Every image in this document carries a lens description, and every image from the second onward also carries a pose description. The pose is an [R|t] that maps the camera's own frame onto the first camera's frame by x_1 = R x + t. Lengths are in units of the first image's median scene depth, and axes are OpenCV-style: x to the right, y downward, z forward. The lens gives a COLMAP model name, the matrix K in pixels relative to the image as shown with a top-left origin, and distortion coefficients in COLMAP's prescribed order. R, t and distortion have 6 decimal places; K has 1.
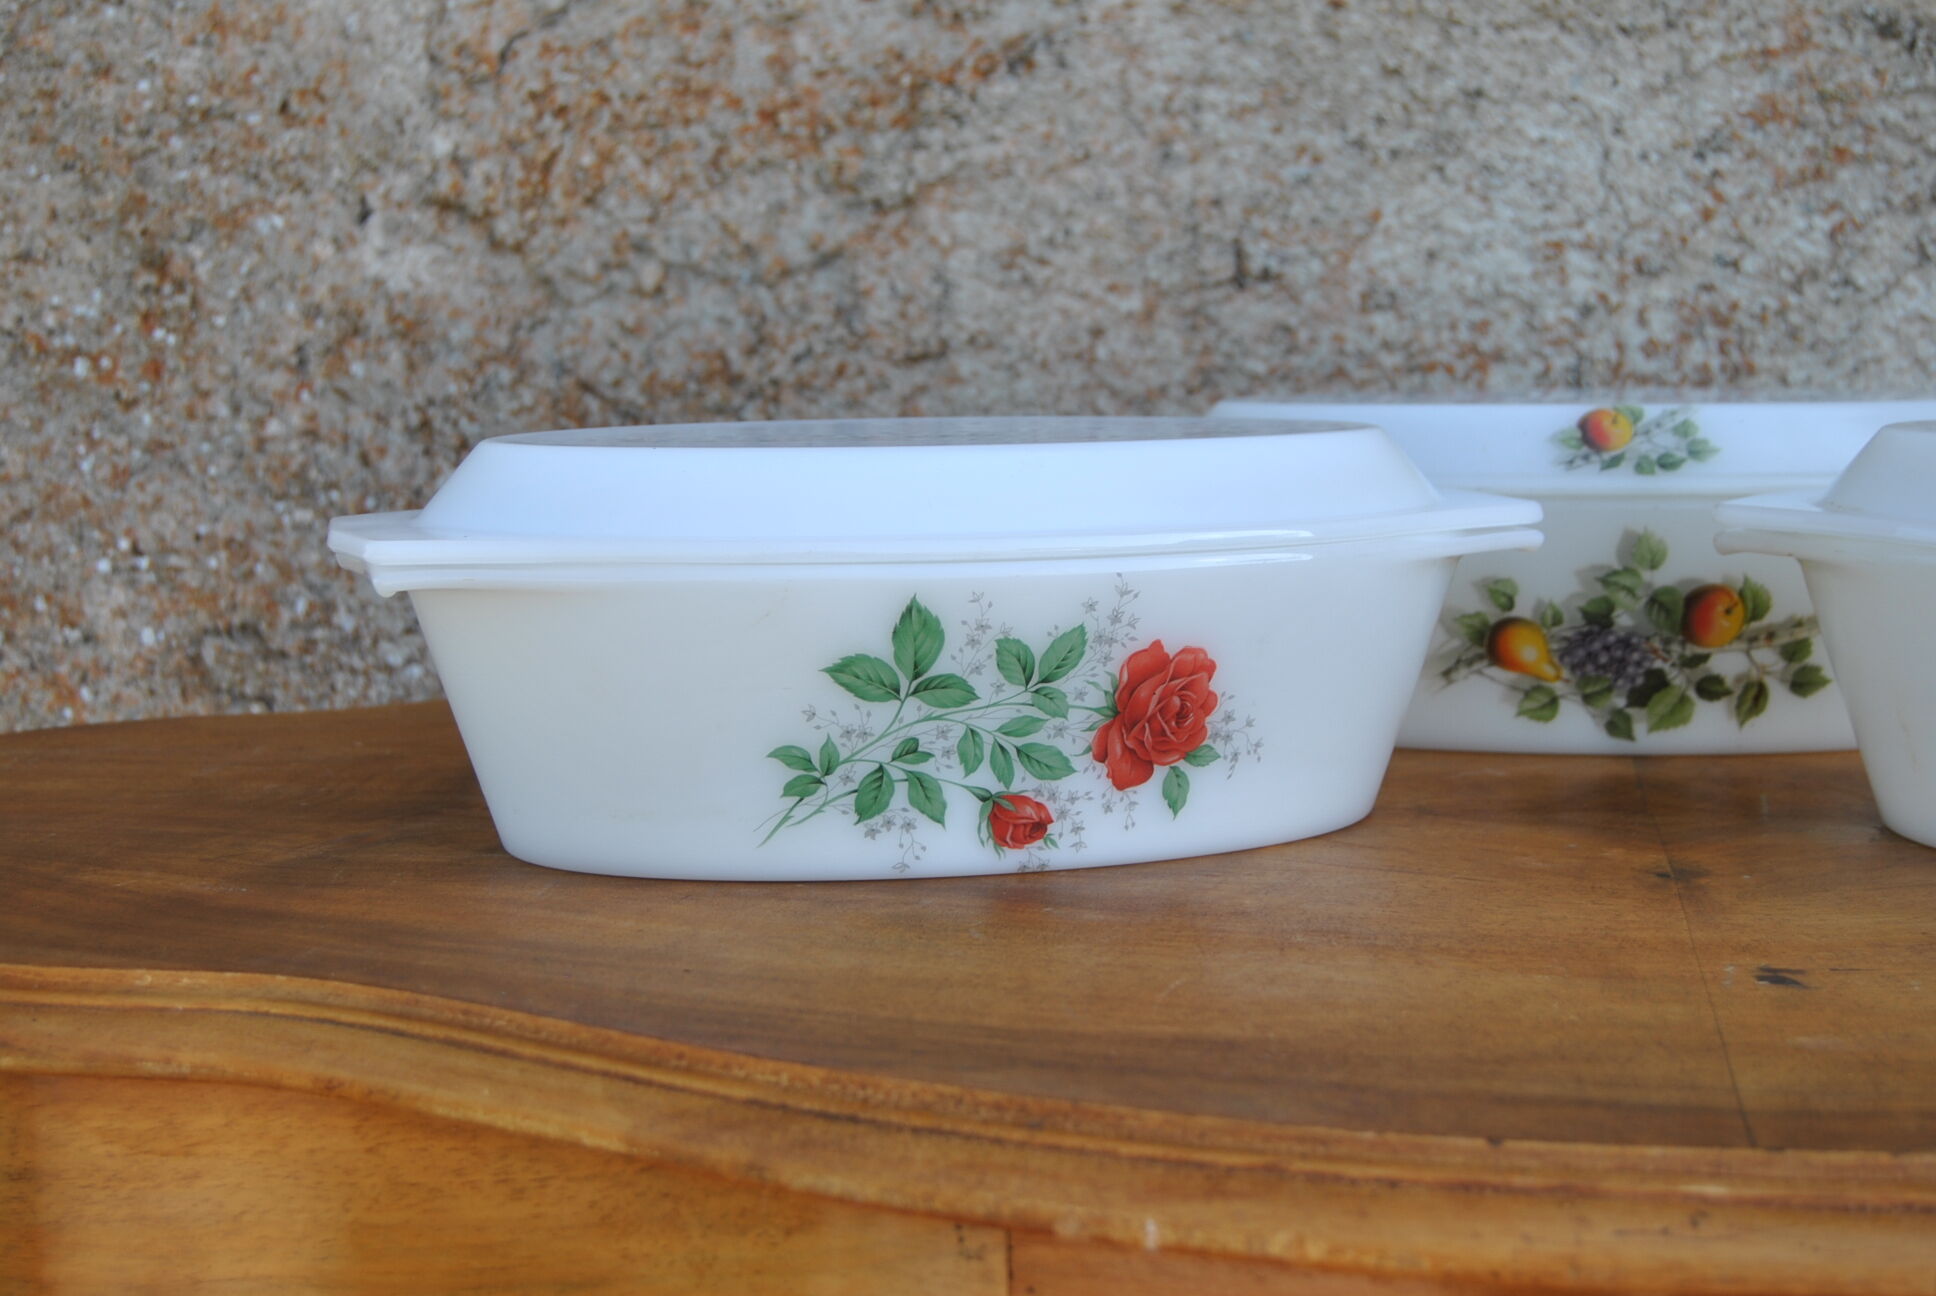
lens RADIAL K [[3005.9, 0, 992.4], [0, 3005.9, 638.1], [0, 0, 1]] dist [-0.034113, -0.012595]
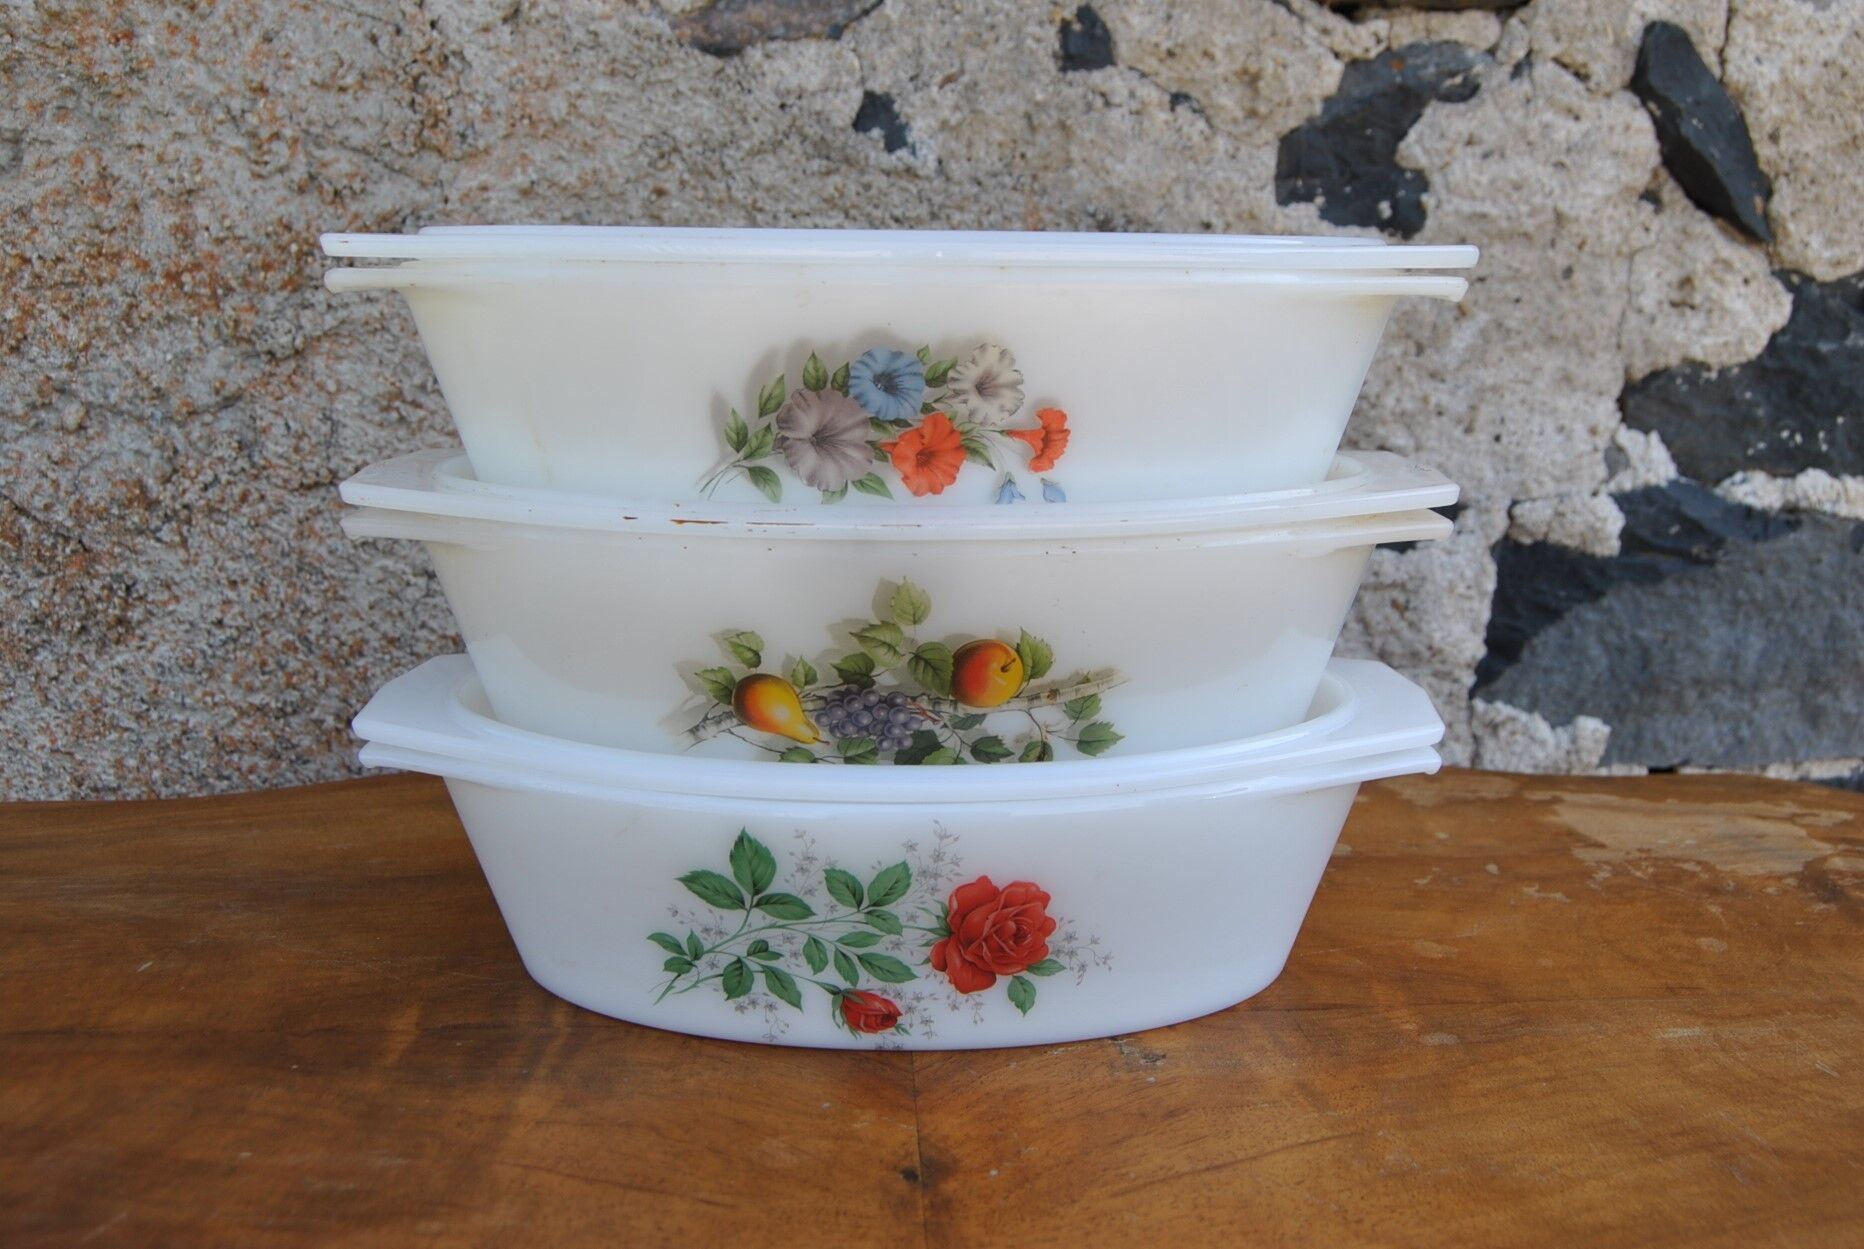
lens RADIAL K [[1748.1, 0, 987.4], [0, 1748.1, 594.3], [0, 0, 1]] dist [-0.085833, 0.036085]
pose [[0.972333, -0.025532, 0.232201, 0.077532], [0.011806, 0.998110, 0.060313, -0.092120], [-0.233302, -0.055903, 0.970796, 0.291885]]
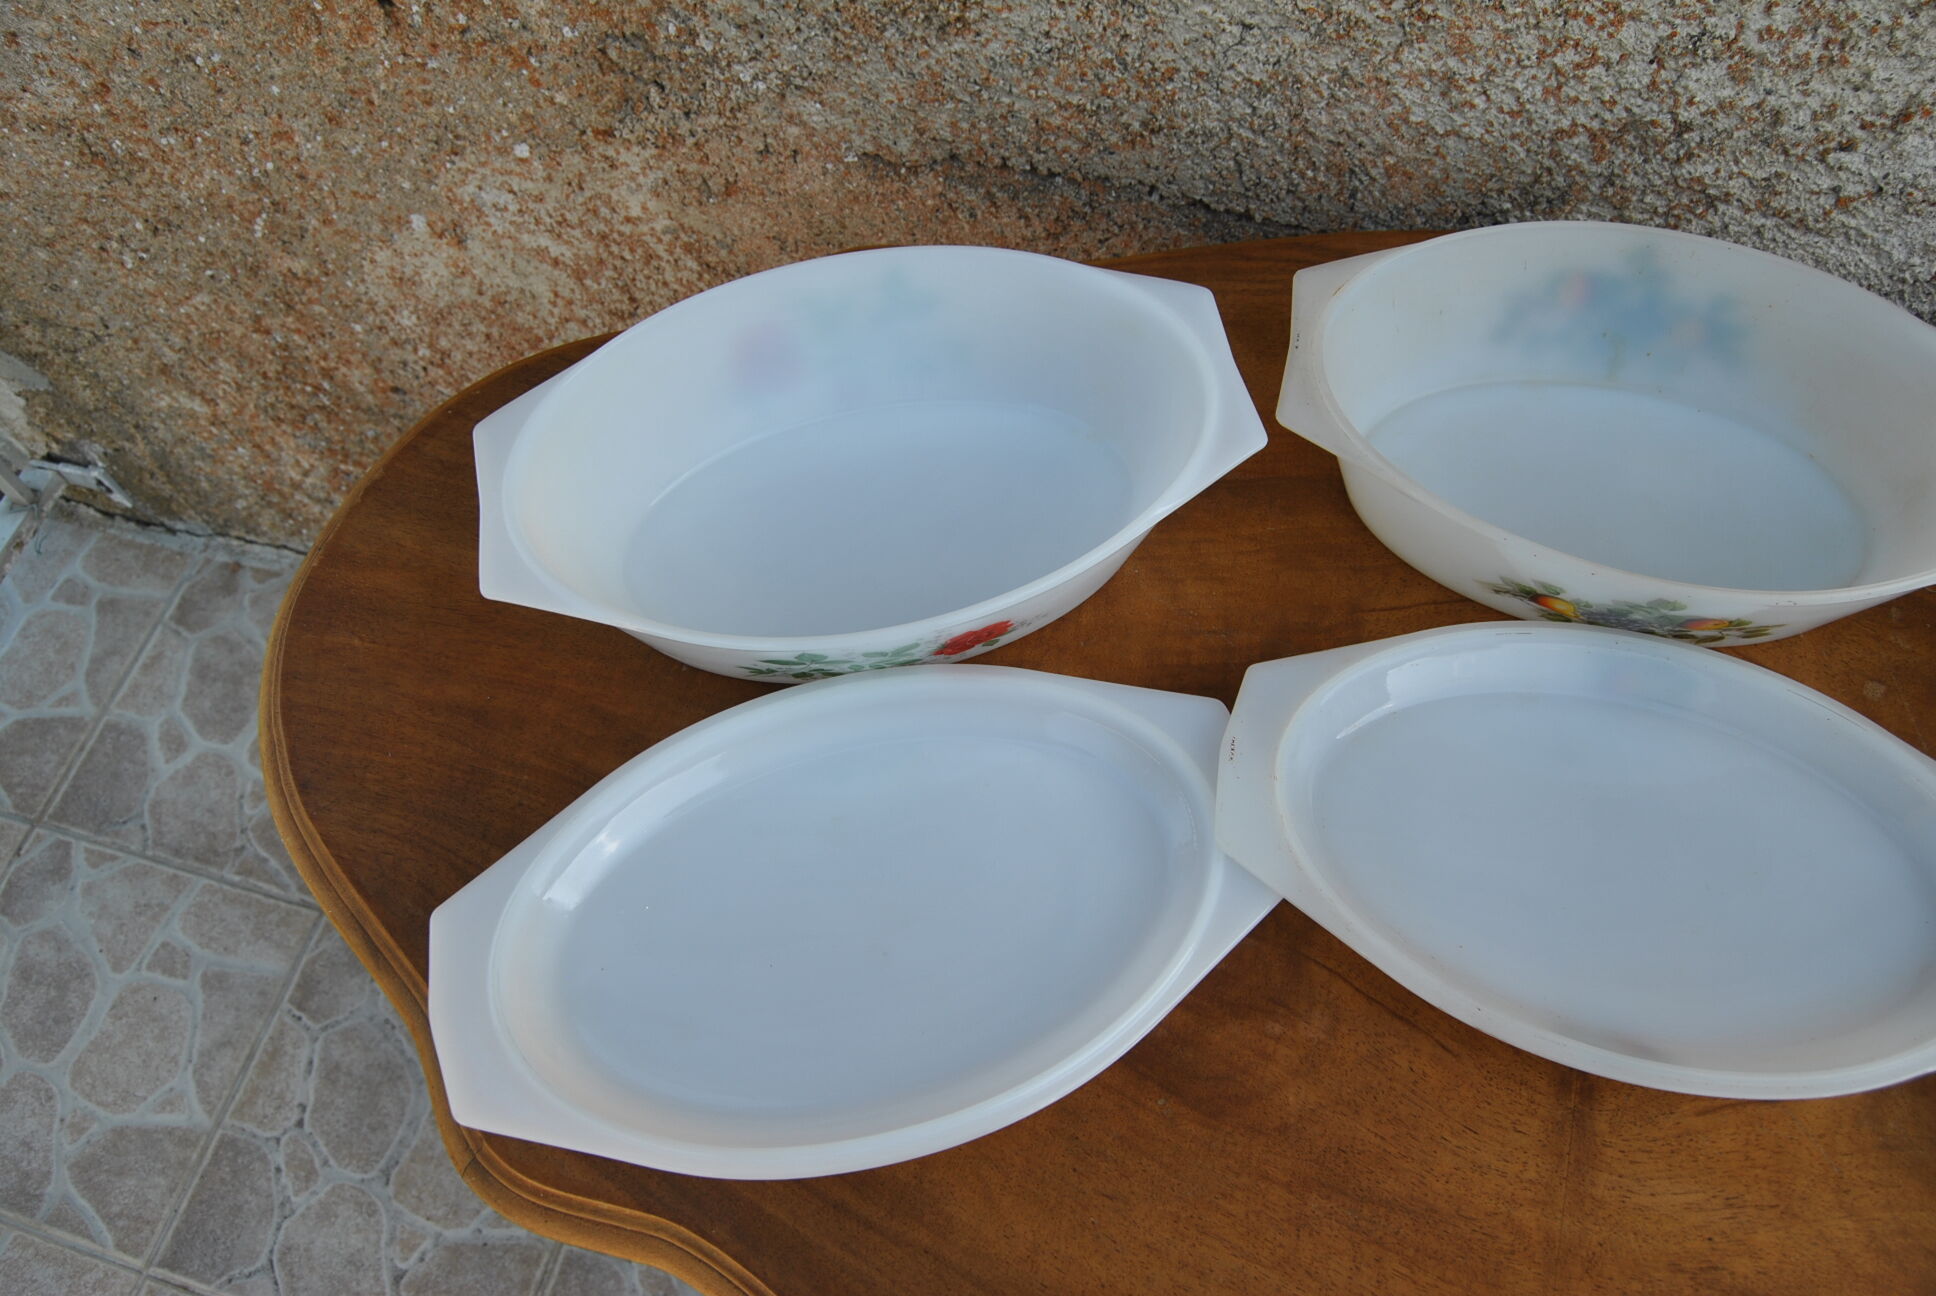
lens RADIAL K [[1490.9, 0, 985.5], [0, 1490.9, 630.3], [0, 0, 1]] dist [-0.099660, 0.039111]
pose [[0.993939, 0.083749, -0.071212, -0.023526], [0.007862, 0.591967, 0.805924, -0.411047], [0.109651, -0.801599, 0.587721, 0.451006]]
